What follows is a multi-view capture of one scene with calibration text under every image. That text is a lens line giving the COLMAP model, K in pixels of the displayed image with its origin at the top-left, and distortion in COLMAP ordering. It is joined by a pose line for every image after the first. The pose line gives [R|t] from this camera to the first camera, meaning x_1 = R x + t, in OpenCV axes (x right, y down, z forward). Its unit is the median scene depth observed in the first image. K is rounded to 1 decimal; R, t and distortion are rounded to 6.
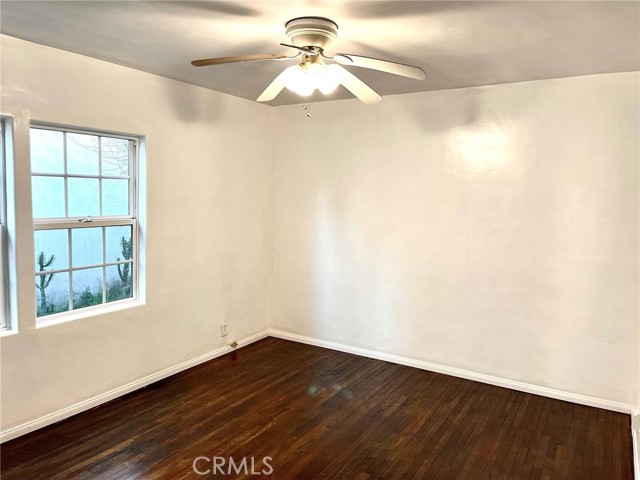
lens RADIAL K [[486.0, 0, 321.3], [0, 486.0, 238.9], [0, 0, 1]] dist [0.069690, -0.066566]
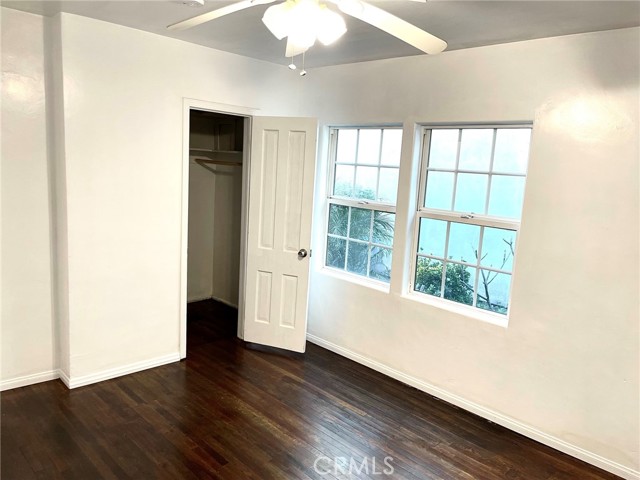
lens RADIAL K [[486.0, 0, 355.9], [0, 486.0, 251.2], [0, 0, 1]] dist [0.069690, -0.066566]
pose [[-0.199063, 0.123649, -0.972155, 0.548160], [-0.177854, 0.970976, 0.159917, -0.090366], [0.963713, 0.204735, -0.171294, 0.998123]]
